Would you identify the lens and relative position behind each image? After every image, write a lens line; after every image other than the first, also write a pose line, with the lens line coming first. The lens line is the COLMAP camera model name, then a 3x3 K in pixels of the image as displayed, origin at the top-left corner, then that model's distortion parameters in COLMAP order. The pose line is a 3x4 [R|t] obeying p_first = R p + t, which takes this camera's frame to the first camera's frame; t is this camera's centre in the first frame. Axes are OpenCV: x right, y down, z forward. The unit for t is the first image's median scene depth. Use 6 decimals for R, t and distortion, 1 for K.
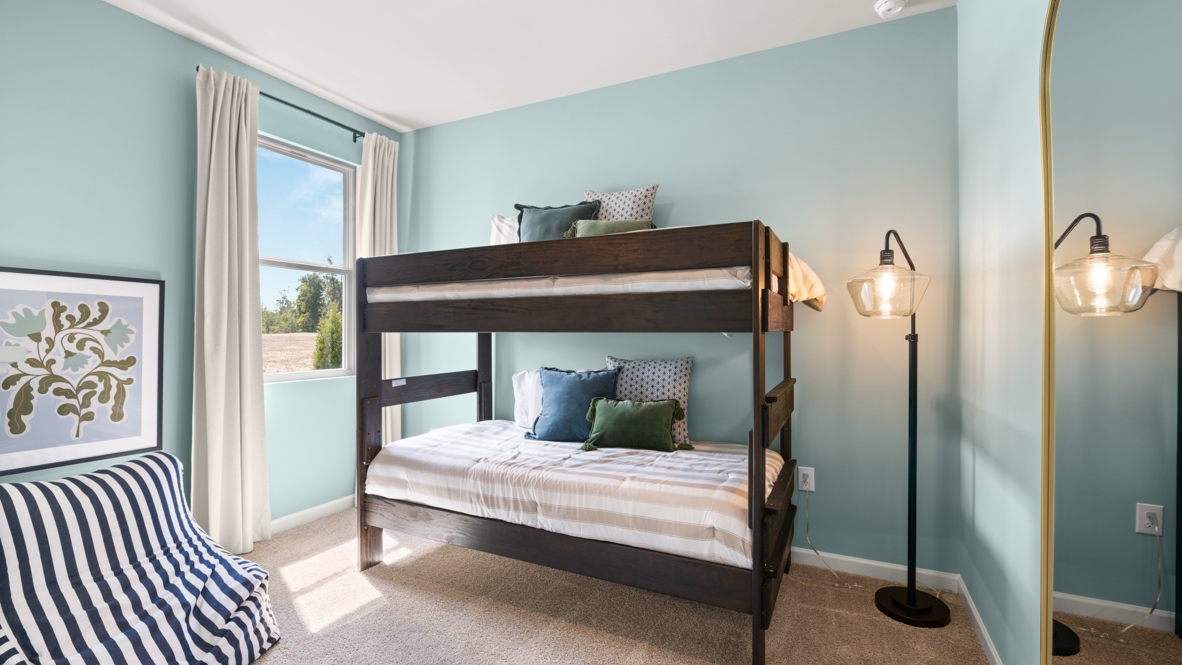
lens RADIAL K [[496.6, 0, 586.9], [0, 496.6, 339.0], [0, 0, 1]] dist [-0.000628, 0.000148]
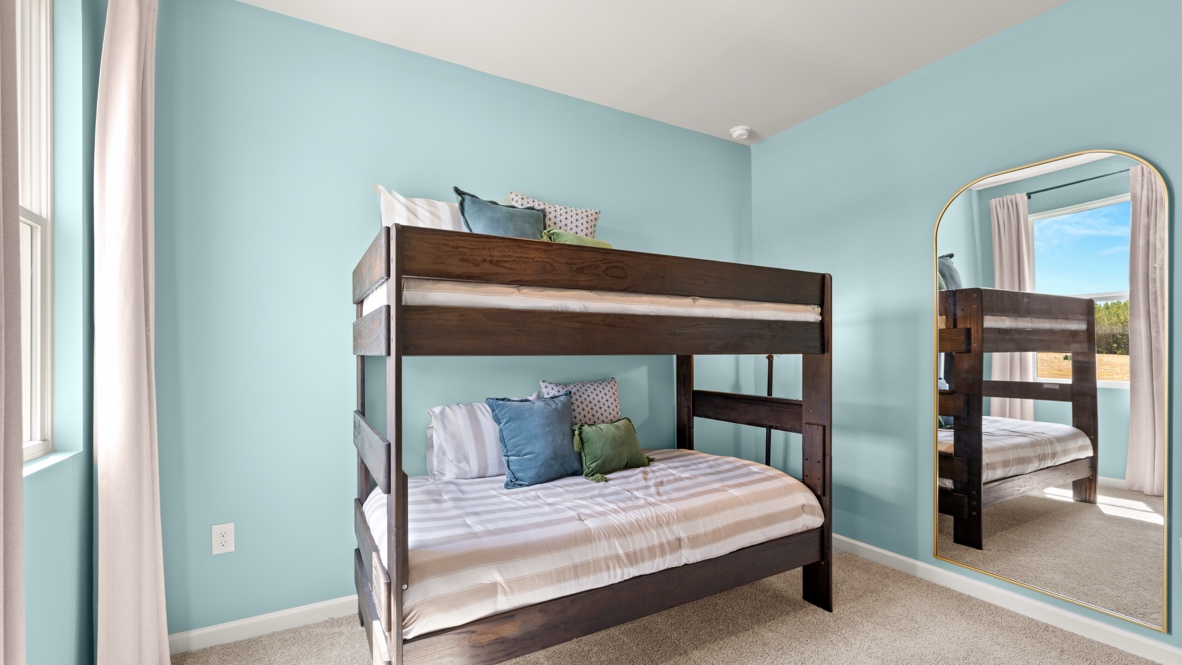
lens RADIAL K [[473.1, 0, 588.9], [0, 473.1, 357.1], [0, 0, 1]] dist [0.000380, 0.000035]
pose [[0.589853, -0.008323, 0.807468, -0.855218], [0.014271, 0.999898, -0.000119, -0.010434], [-0.807385, 0.011594, 0.589912, 0.574145]]
